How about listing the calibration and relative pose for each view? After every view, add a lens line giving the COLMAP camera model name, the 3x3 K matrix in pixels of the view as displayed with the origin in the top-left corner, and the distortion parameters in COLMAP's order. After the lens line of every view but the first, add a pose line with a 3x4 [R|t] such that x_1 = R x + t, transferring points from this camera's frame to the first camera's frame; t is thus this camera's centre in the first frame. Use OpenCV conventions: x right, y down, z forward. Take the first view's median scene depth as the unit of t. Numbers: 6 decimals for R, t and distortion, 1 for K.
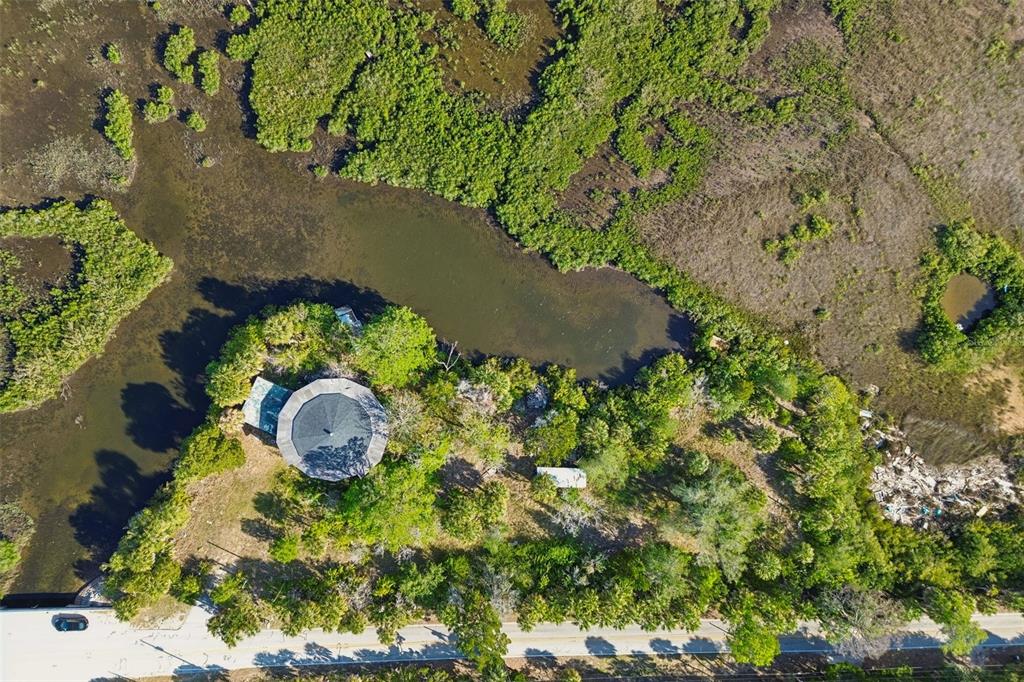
lens RADIAL K [[682.5, 0, 517.8], [0, 682.5, 331.8], [0, 0, 1]] dist [0.005233, 0.000156]
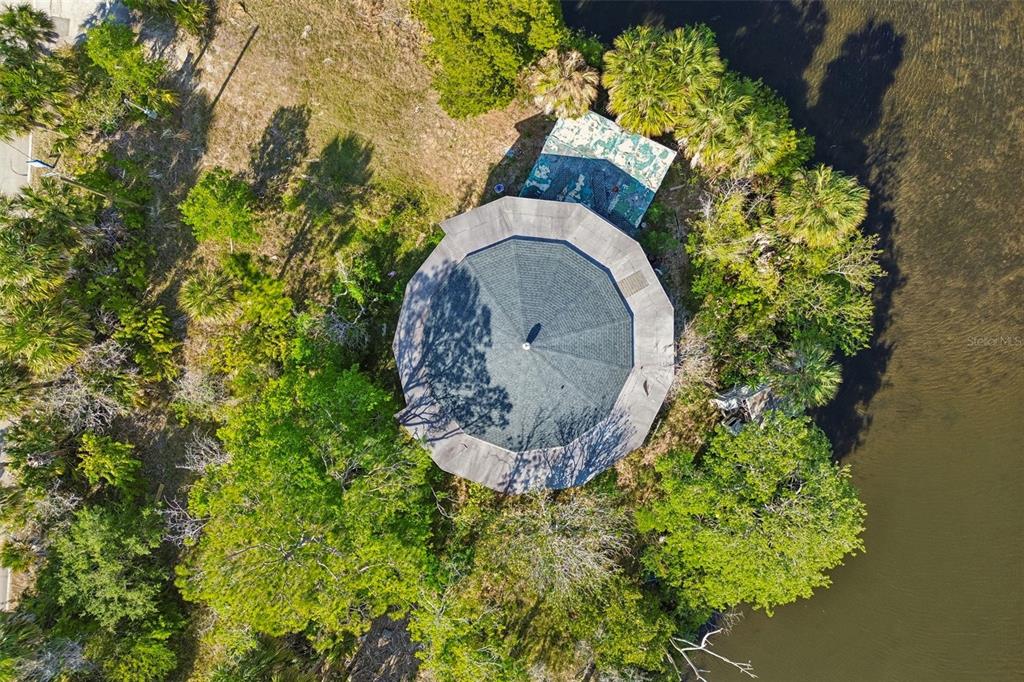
lens RADIAL K [[682.5, 0, 517.8], [0, 682.5, 331.8], [0, 0, 1]] dist [0.005233, 0.000156]
pose [[-0.028075, 0.987753, -0.153482, -0.219132], [-0.999533, -0.025884, 0.016251, 0.144038], [0.012079, 0.153867, 0.988018, 0.632936]]
